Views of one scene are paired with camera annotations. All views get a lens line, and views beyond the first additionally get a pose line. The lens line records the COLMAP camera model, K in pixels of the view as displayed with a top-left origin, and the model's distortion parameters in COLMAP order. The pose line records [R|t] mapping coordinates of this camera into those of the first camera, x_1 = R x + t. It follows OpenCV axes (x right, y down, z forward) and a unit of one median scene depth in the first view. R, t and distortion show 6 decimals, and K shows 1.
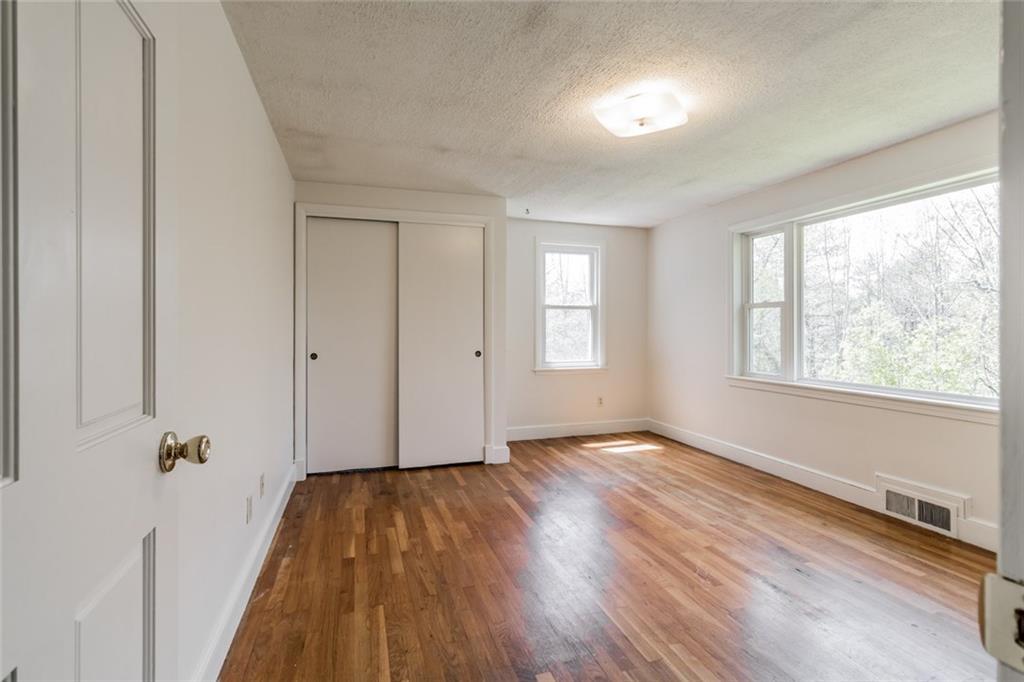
lens RADIAL K [[474.6, 0, 509.7], [0, 474.6, 328.6], [0, 0, 1]] dist [-0.000152, -0.000114]
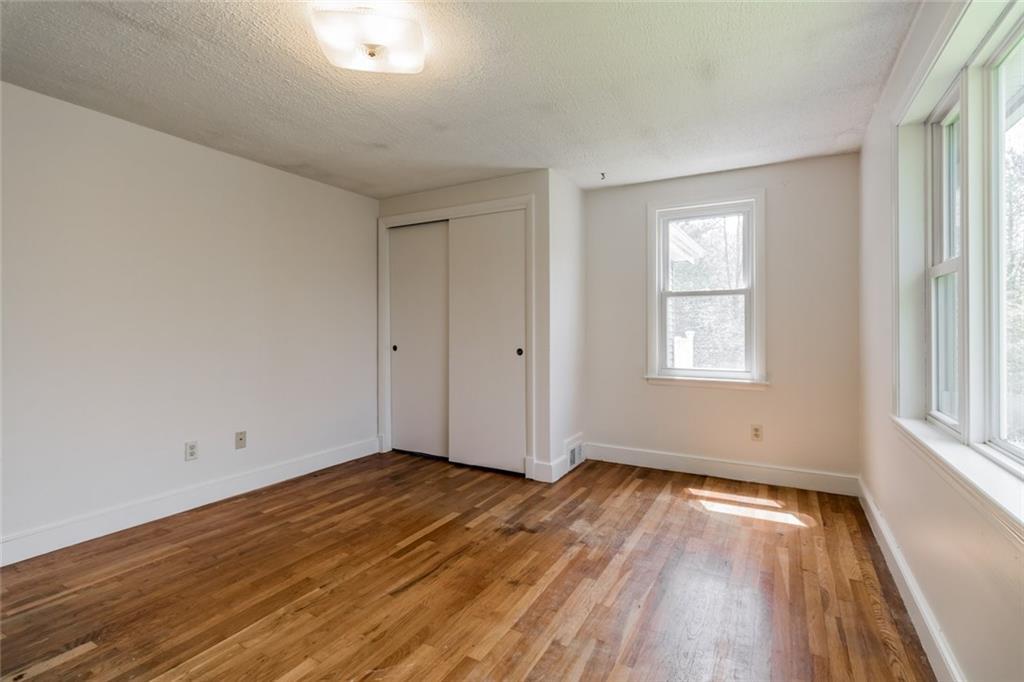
lens RADIAL K [[482.2, 0, 504.3], [0, 482.2, 325.5], [0, 0, 1]] dist [0.000755, -0.000081]
pose [[0.673700, -0.002715, -0.739000, 0.643806], [0.001188, 0.999996, -0.002591, 0.006901], [0.739004, 0.000868, 0.673701, 0.409773]]
